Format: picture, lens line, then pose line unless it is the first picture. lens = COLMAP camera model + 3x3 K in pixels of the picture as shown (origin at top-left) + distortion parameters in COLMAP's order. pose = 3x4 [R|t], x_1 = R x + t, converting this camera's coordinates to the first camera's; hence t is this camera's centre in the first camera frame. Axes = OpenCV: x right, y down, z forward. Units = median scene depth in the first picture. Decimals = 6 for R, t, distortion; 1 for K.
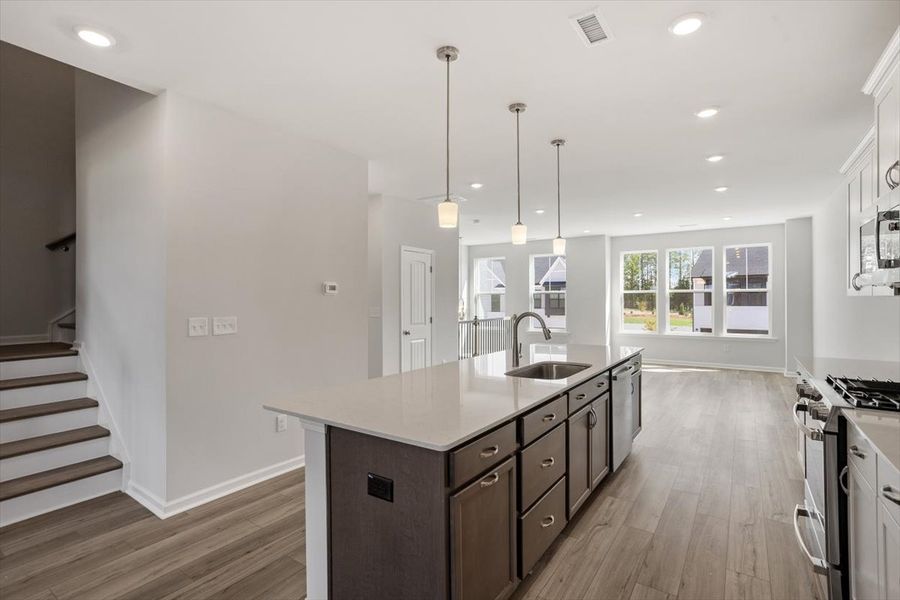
lens RADIAL K [[436.0, 0, 458.7], [0, 436.0, 297.6], [0, 0, 1]] dist [-0.025260, 0.005551]
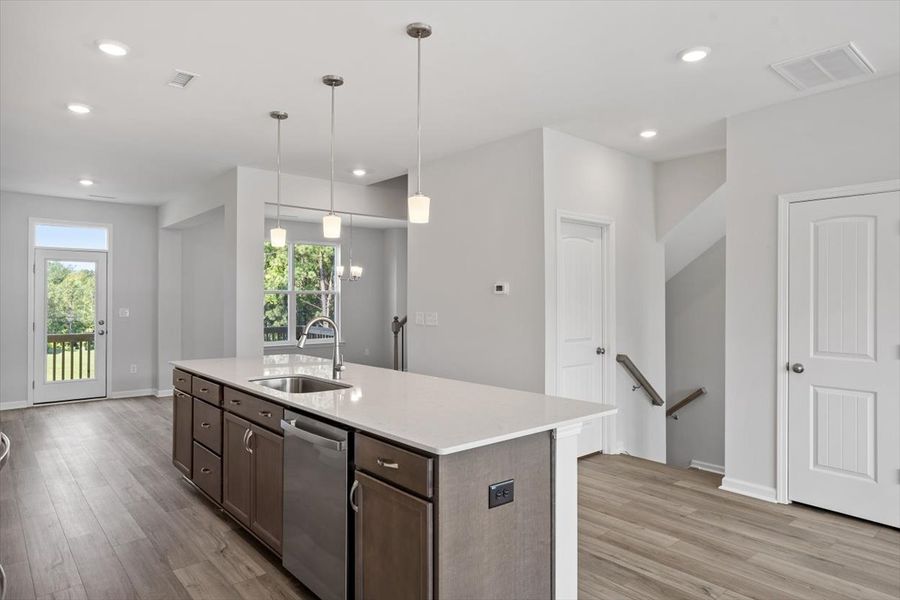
lens RADIAL K [[555.1, 0, 449.6], [0, 555.1, 301.5], [0, 0, 1]] dist [-0.018841, 0.001379]
pose [[-0.272626, 0.007805, -0.962088, 1.170761], [0.005401, 0.999964, 0.006582, -0.004058], [0.962105, -0.003402, -0.272658, 1.576854]]
